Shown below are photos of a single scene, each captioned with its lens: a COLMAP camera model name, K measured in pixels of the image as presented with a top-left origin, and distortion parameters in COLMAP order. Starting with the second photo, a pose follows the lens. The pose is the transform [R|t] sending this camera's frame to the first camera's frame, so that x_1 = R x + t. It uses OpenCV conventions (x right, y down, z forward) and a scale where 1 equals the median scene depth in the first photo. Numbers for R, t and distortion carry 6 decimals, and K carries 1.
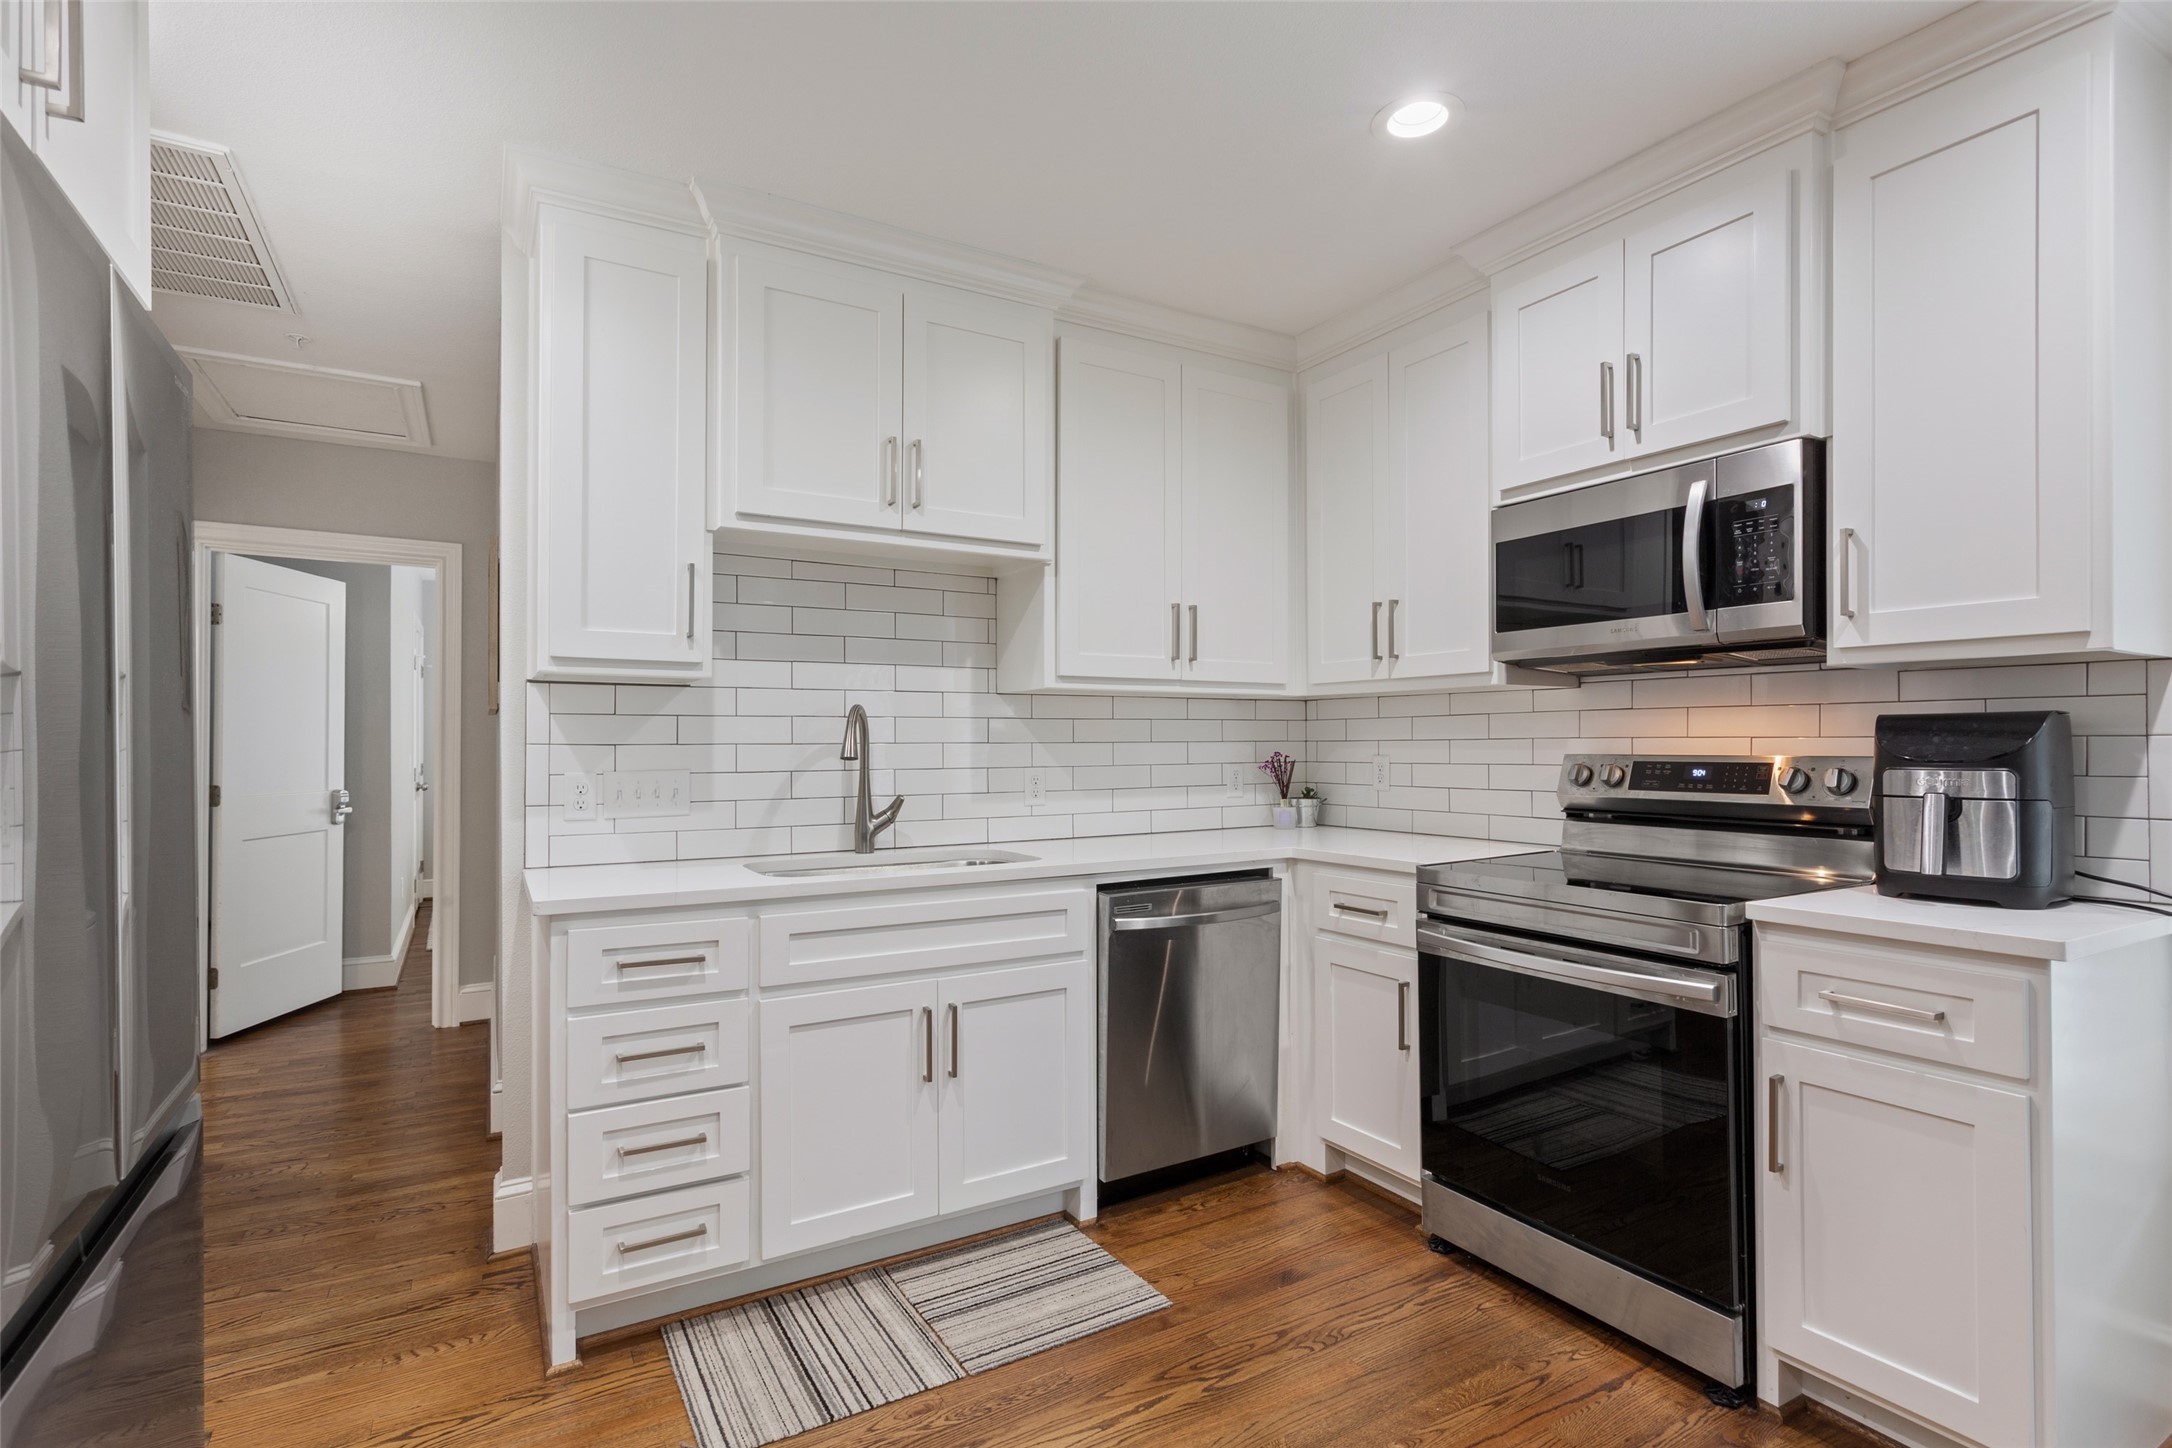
lens RADIAL K [[1044.3, 0, 1092.6], [0, 1044.3, 732.4], [0, 0, 1]] dist [-0.000375, 0.000653]
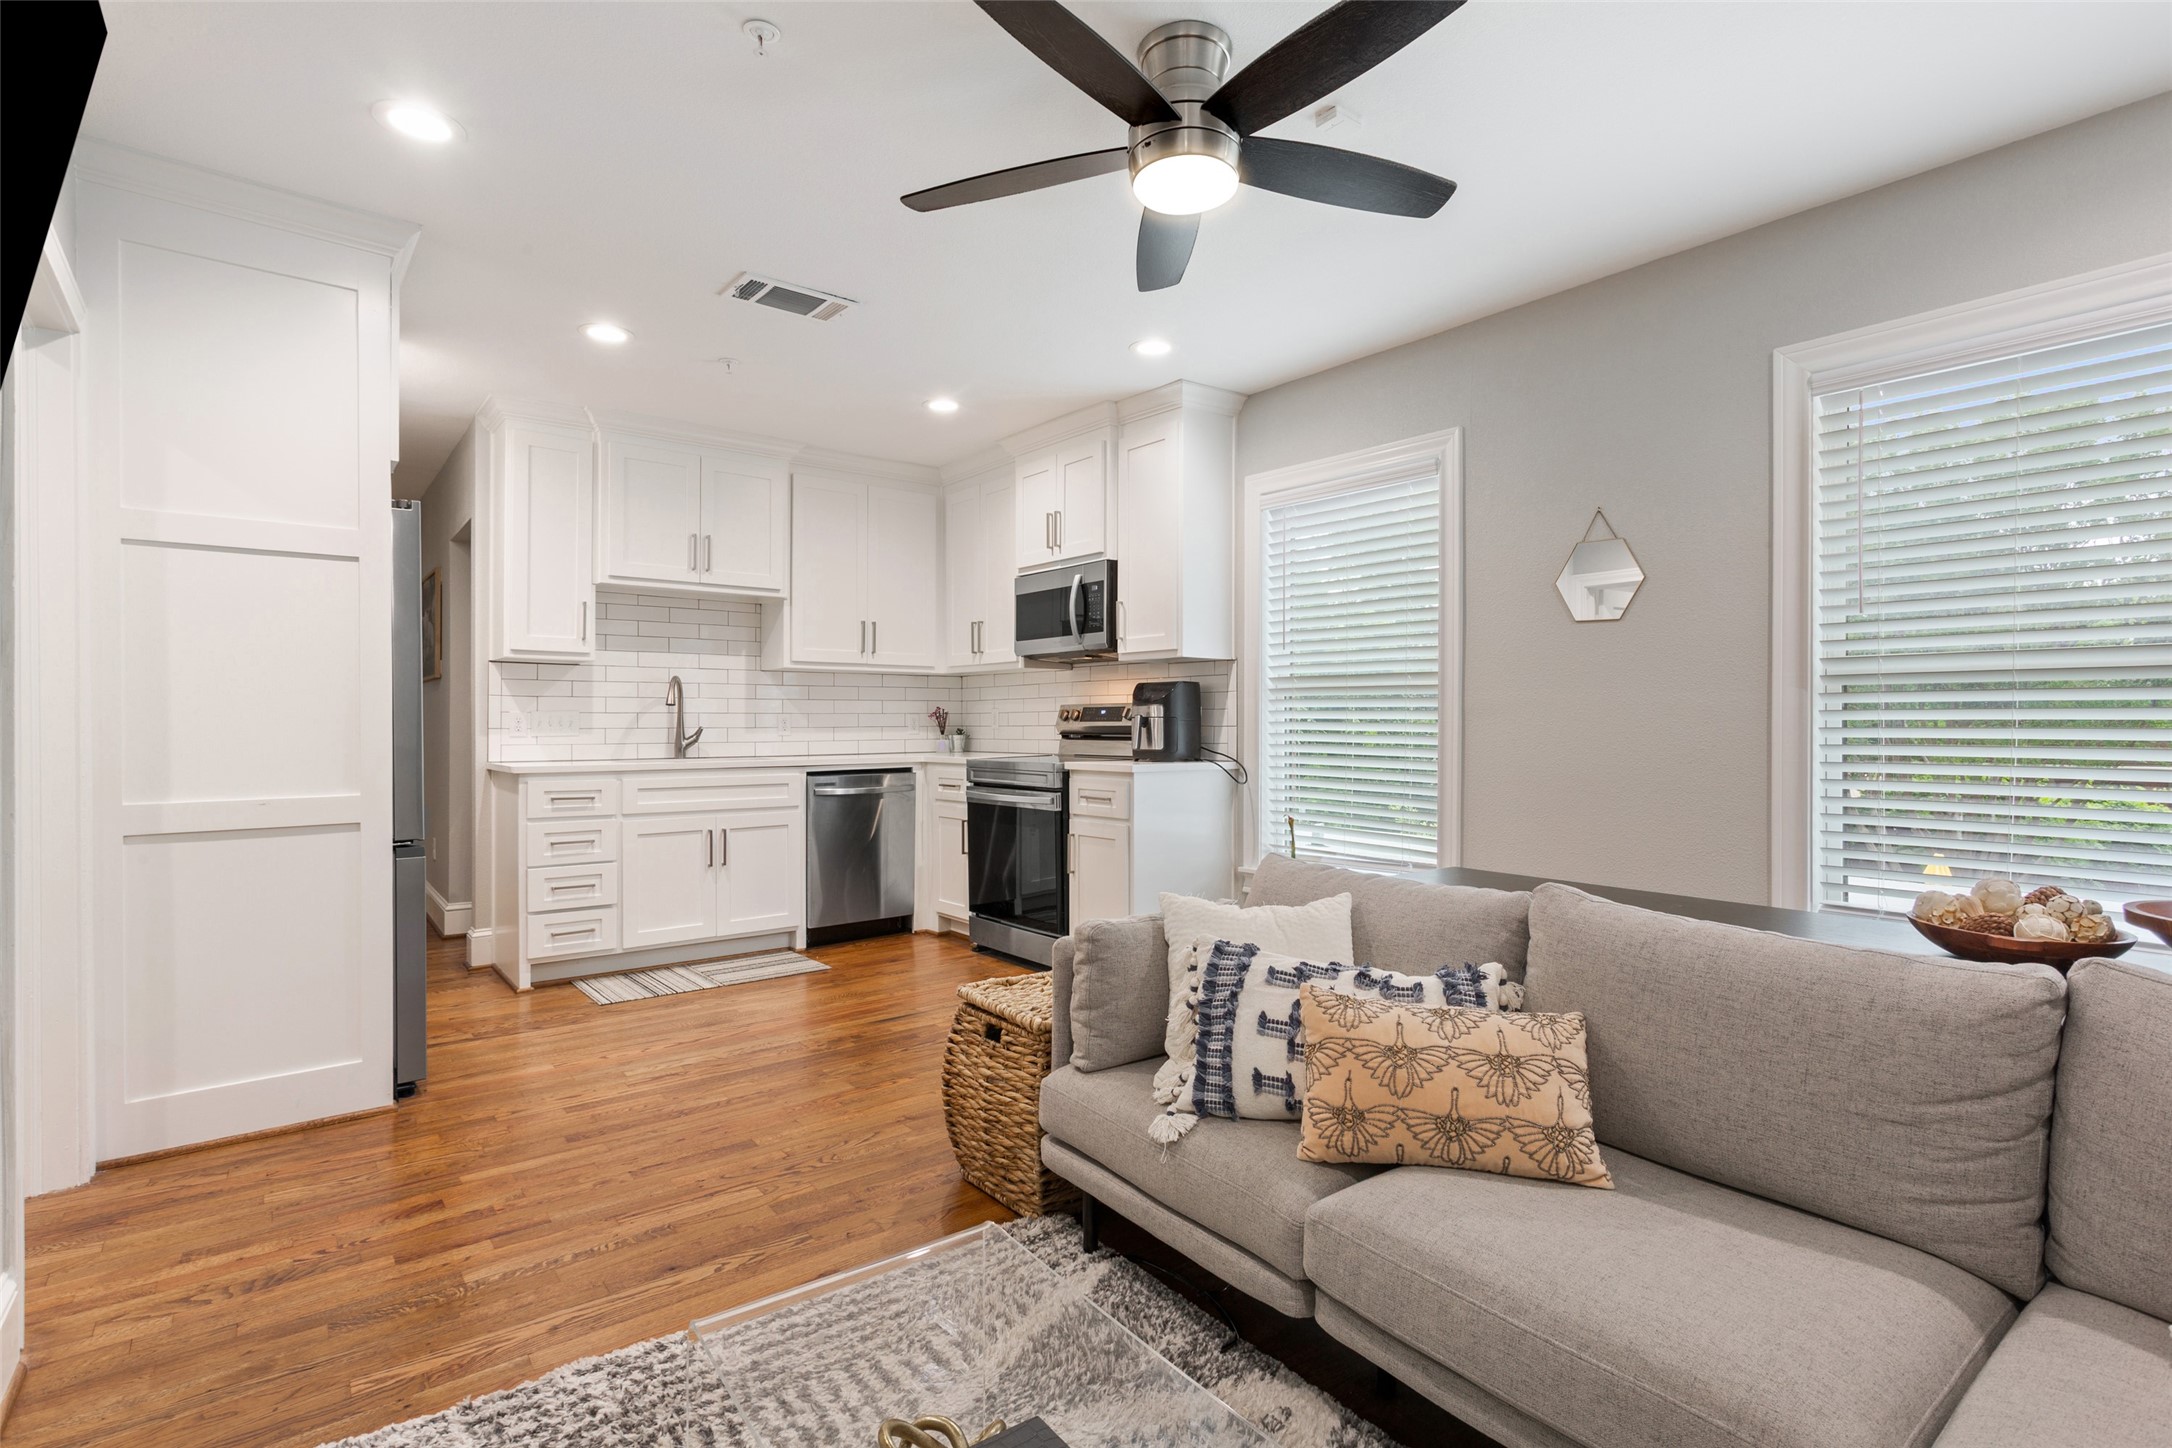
lens RADIAL K [[1044.3, 0, 1077.3], [0, 1044.3, 718.0], [0, 0, 1]] dist [-0.000375, 0.000653]
pose [[0.992069, 0.003238, 0.125651, 0.252871], [-0.003914, 0.999979, 0.005136, 0.036681], [-0.125632, -0.005587, 0.992061, -0.938584]]
